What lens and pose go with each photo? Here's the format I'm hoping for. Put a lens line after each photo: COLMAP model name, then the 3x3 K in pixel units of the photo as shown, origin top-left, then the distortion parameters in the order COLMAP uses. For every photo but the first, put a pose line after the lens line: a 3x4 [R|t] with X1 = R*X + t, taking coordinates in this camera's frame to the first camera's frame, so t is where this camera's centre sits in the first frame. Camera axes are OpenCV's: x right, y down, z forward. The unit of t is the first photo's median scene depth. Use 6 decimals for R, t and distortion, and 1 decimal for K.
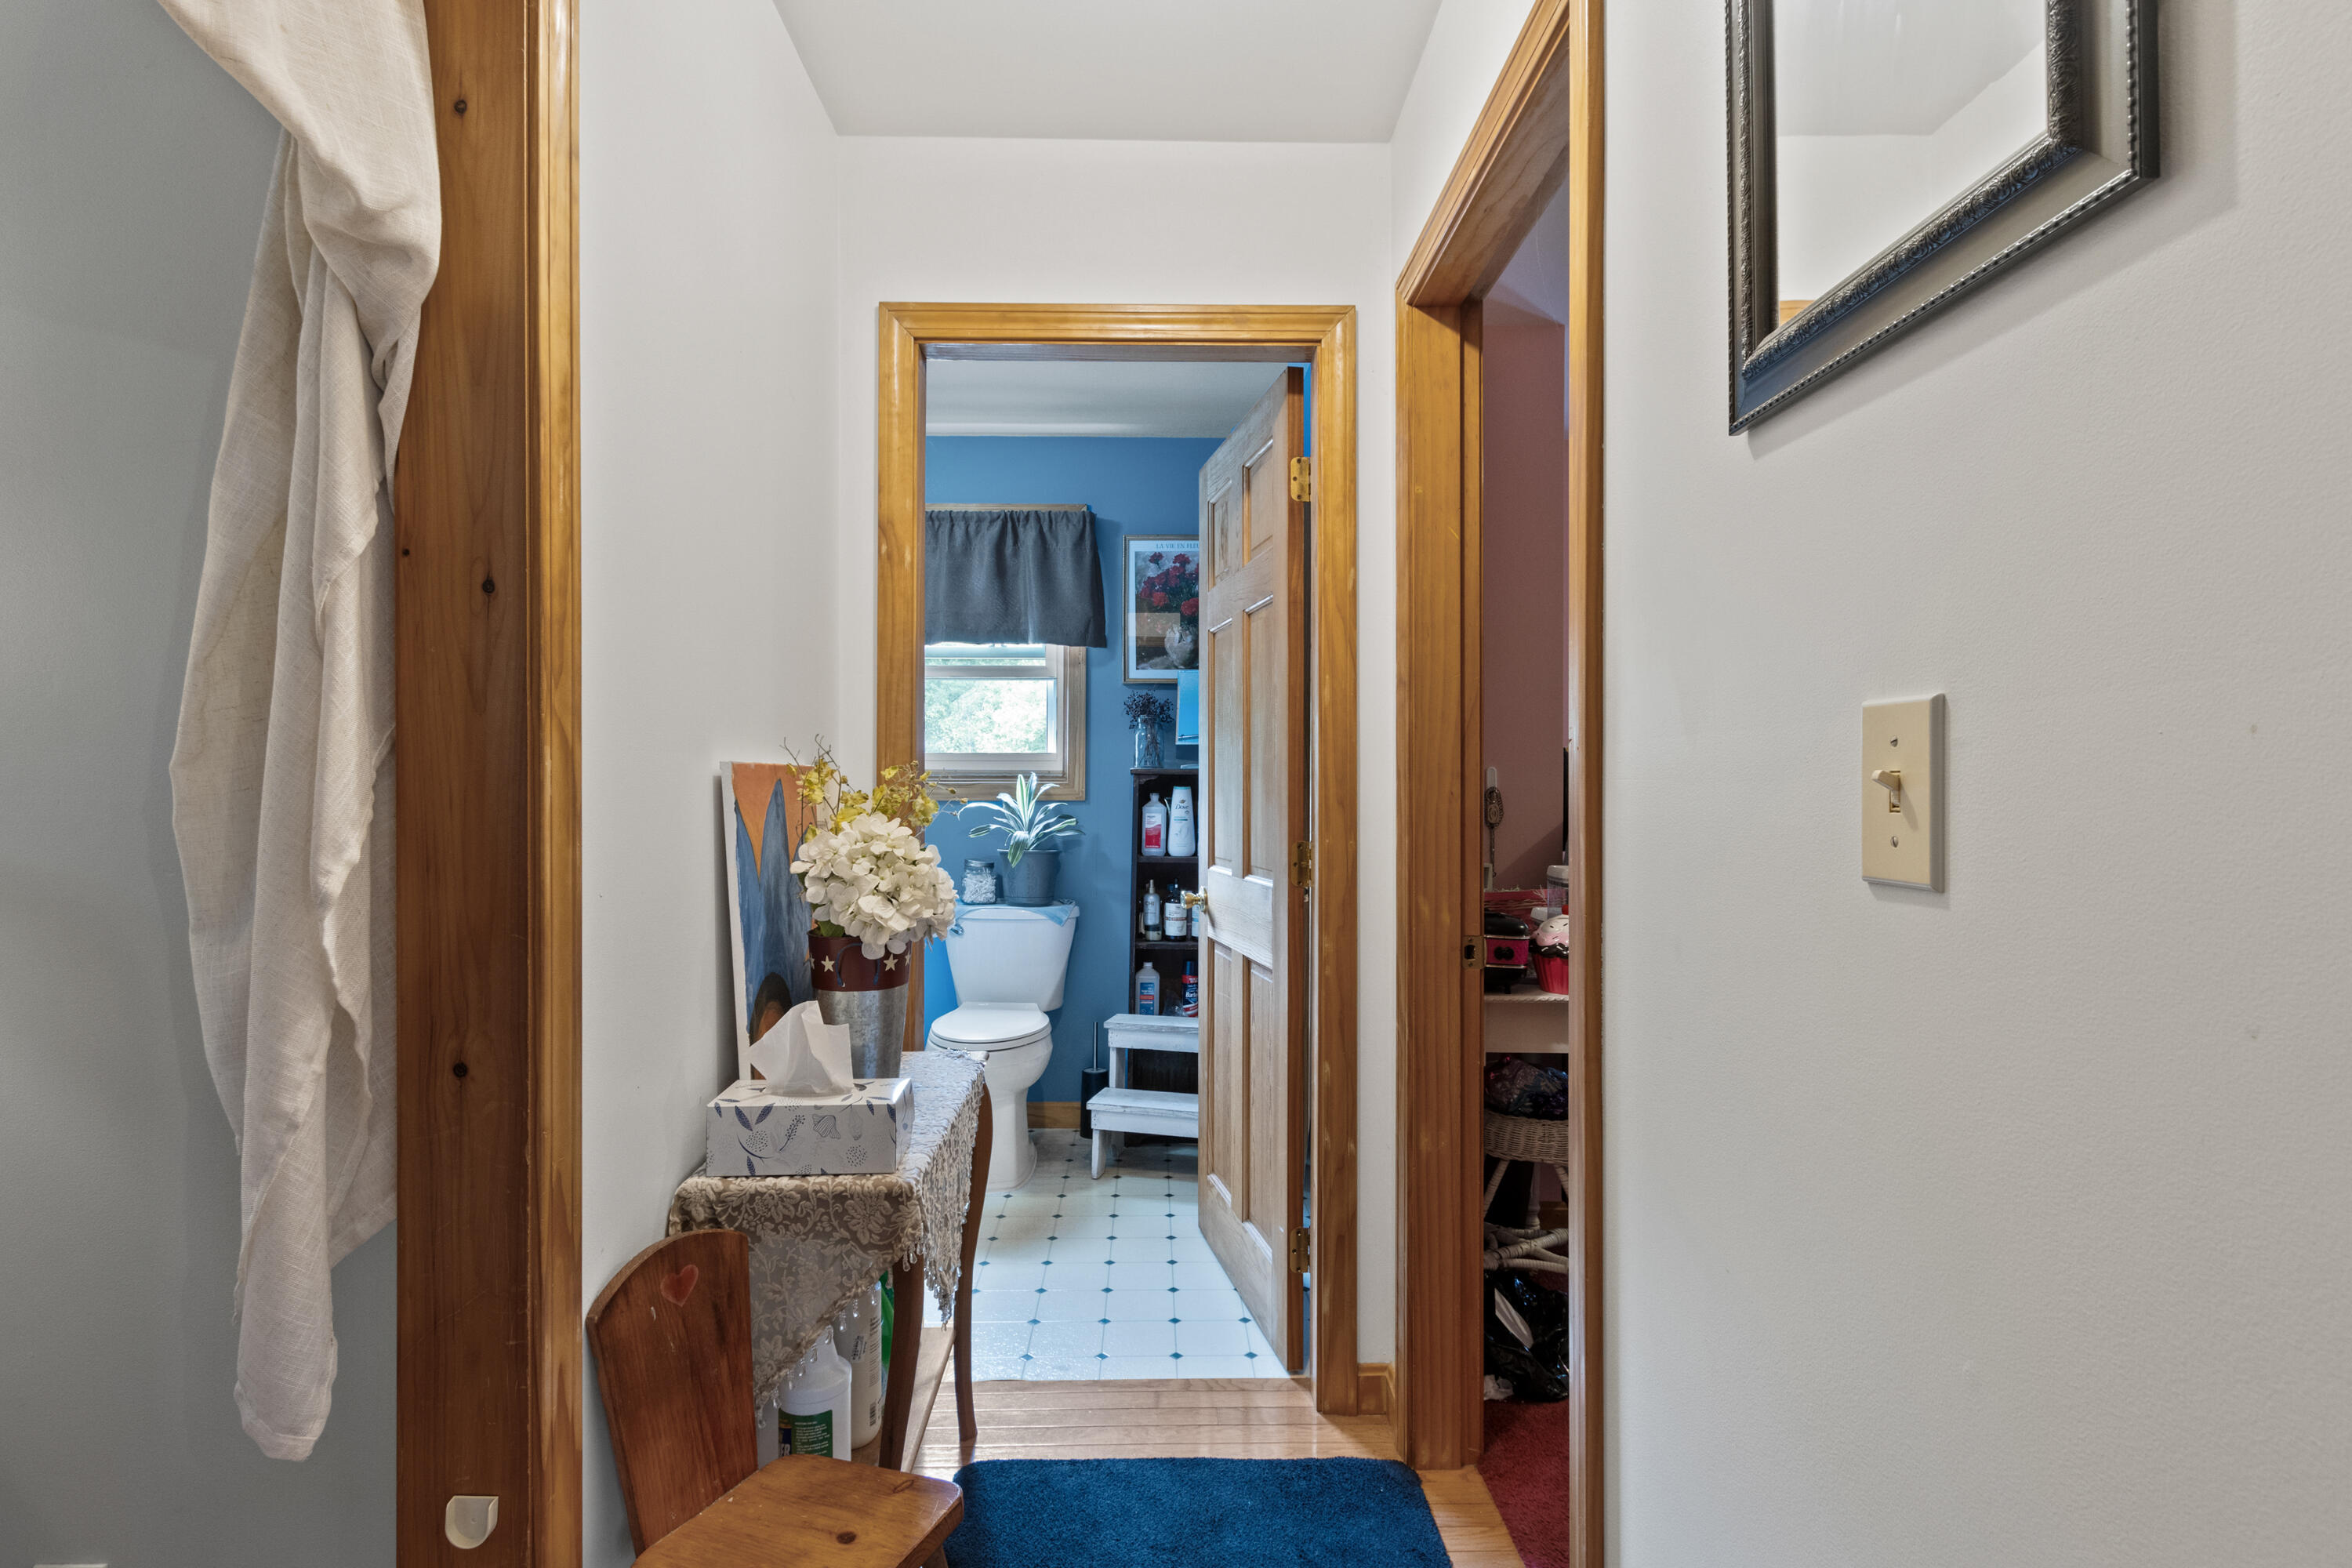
lens RADIAL K [[1104.6, 0, 1176.0], [0, 1104.6, 784.0], [0, 0, 1]] dist [-0.000097, -0.000585]
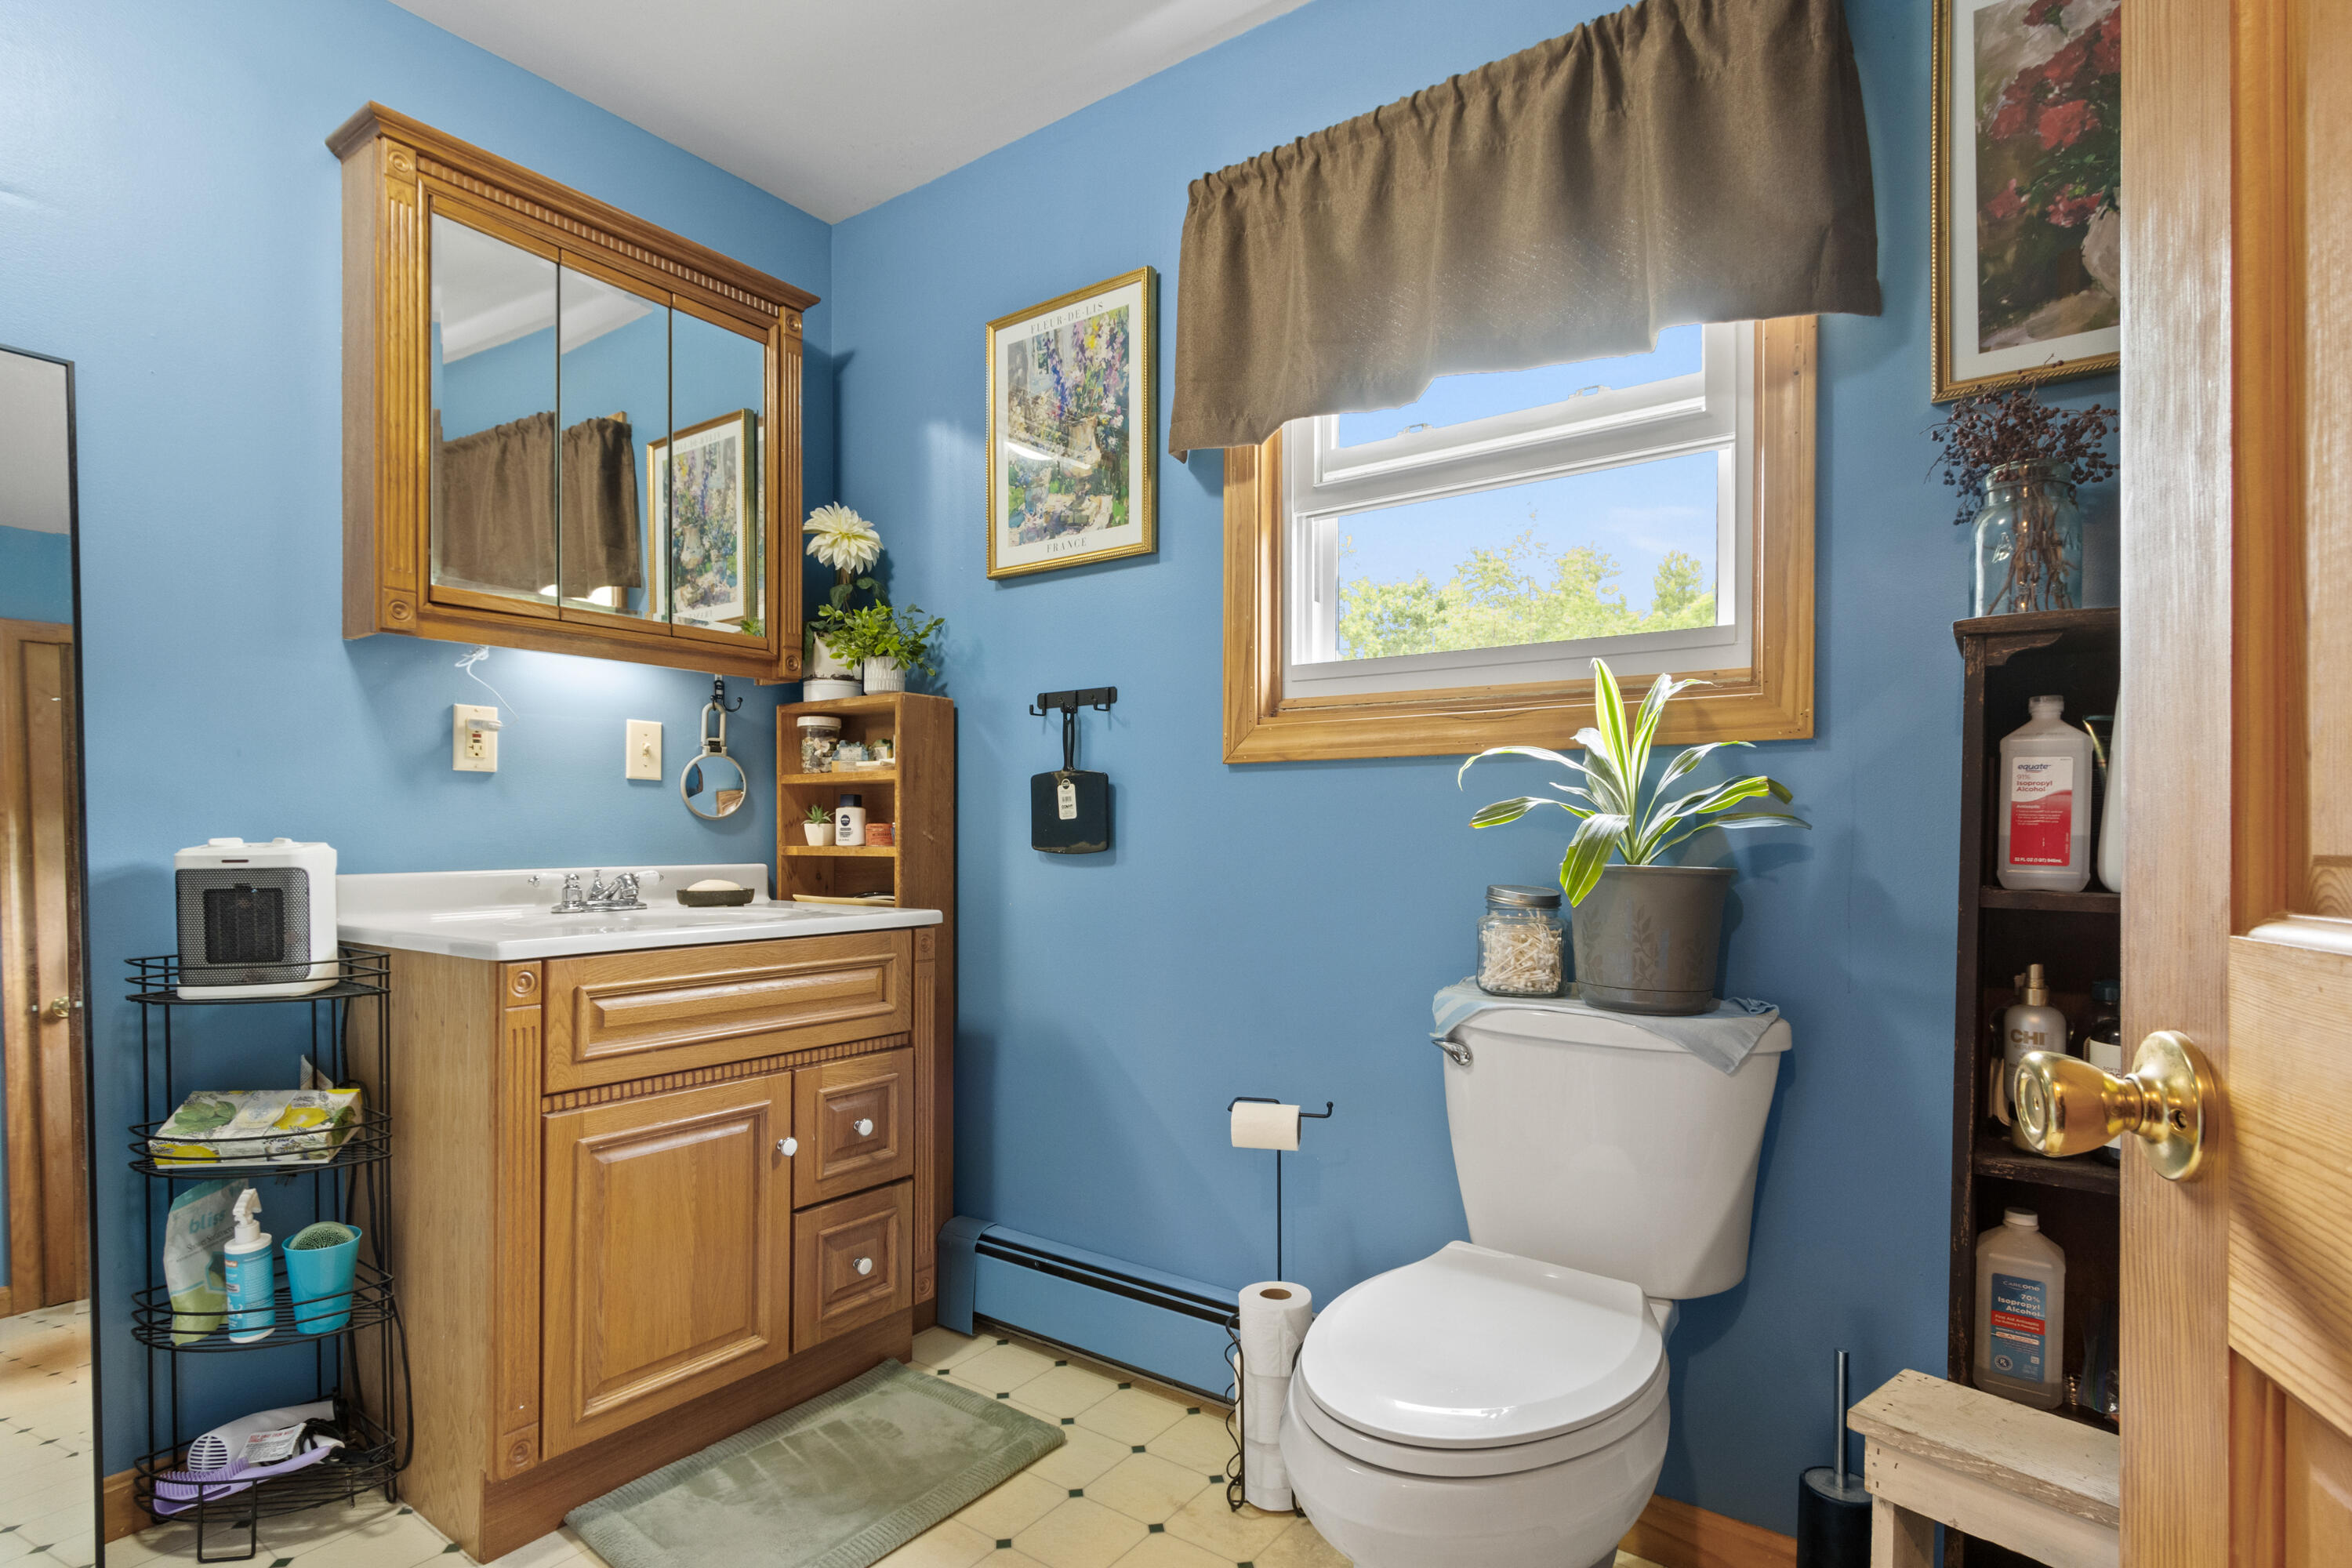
lens RADIAL K [[1172.4, 0, 1182.7], [0, 1172.4, 839.4], [0, 0, 1]] dist [-0.000435, -0.000253]
pose [[0.798647, 0.000090, -0.601799, -0.014821], [0.002954, 0.999987, 0.004071, 0.048175], [0.601792, -0.005029, 0.798637, 0.573473]]
